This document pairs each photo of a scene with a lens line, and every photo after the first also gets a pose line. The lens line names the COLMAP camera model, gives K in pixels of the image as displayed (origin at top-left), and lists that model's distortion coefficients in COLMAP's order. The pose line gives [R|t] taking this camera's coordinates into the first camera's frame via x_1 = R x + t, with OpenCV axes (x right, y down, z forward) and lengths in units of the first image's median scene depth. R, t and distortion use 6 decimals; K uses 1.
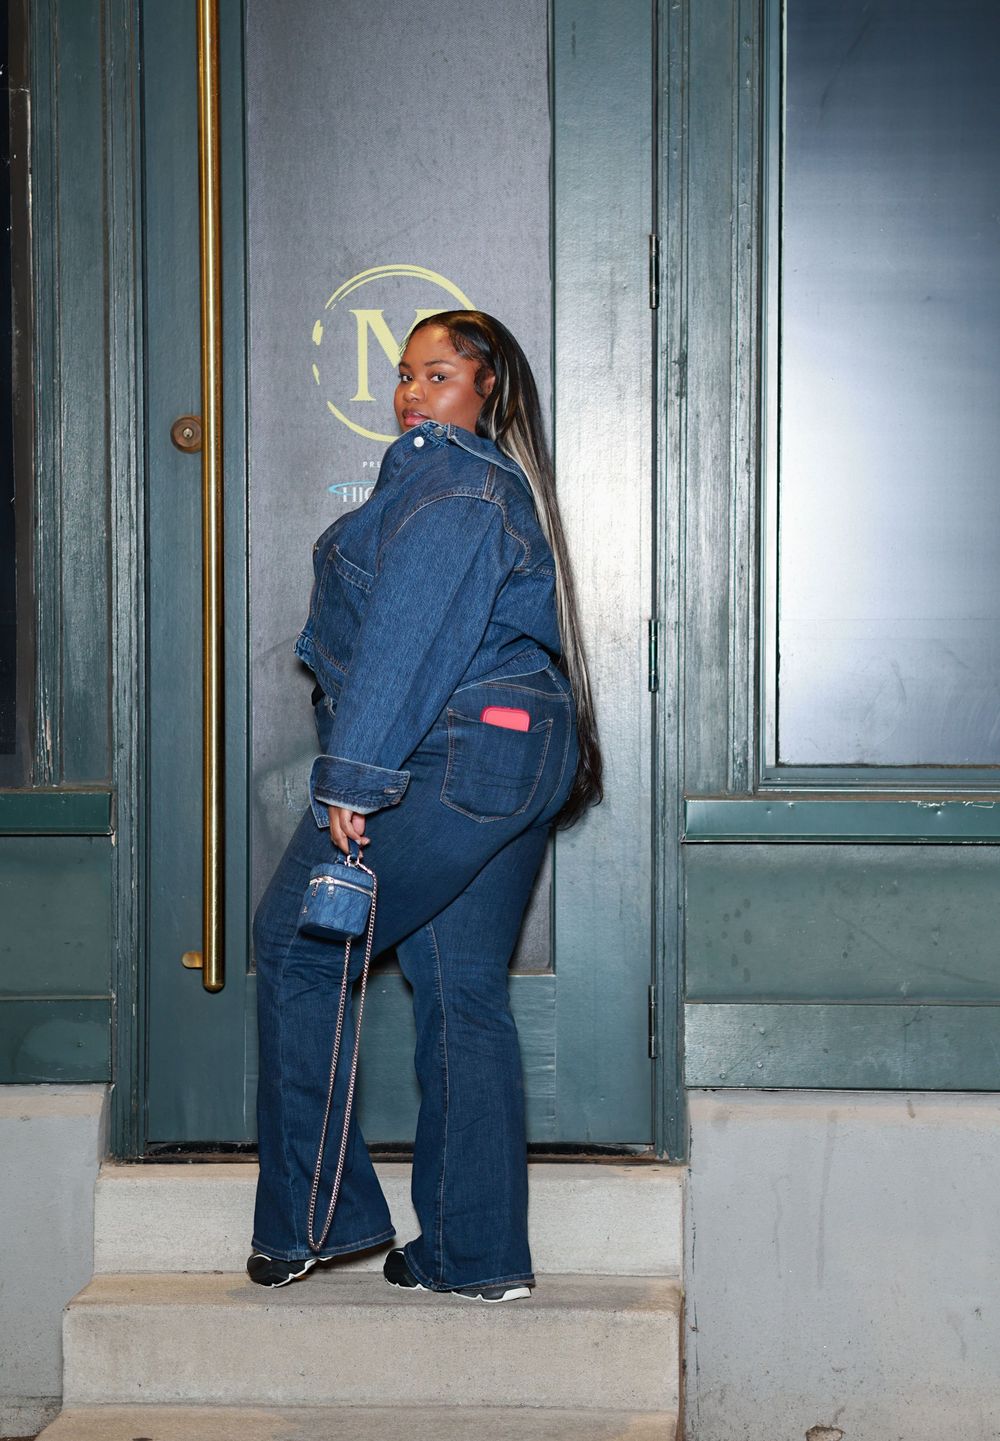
lens RADIAL K [[4587.0, 0, 550.0], [0, 4587.0, 690.7], [0, 0, 1]] dist [0.686823, 0.000000]
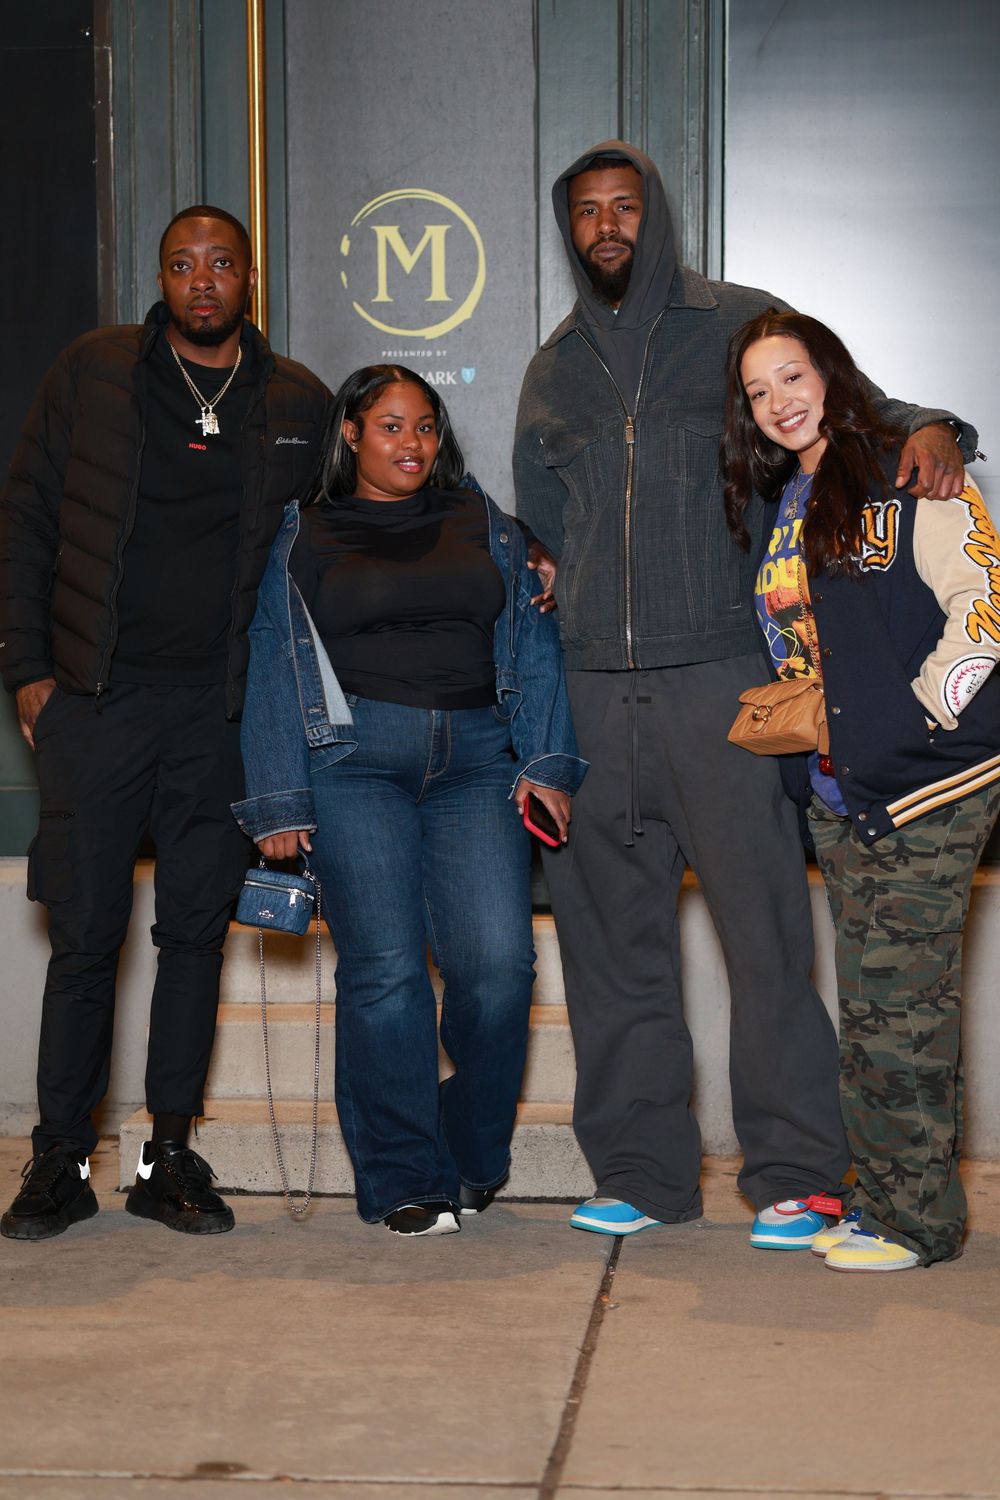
lens RADIAL K [[4511.9, 0, 523.9], [0, 4511.9, 705.1], [0, 0, 1]] dist [0.674153, 0.000000]
pose [[0.999757, -0.003112, -0.021843, 0.023029], [0.003602, 0.999742, 0.022419, 0.017515], [0.021767, -0.022493, 0.999510, -0.208277]]
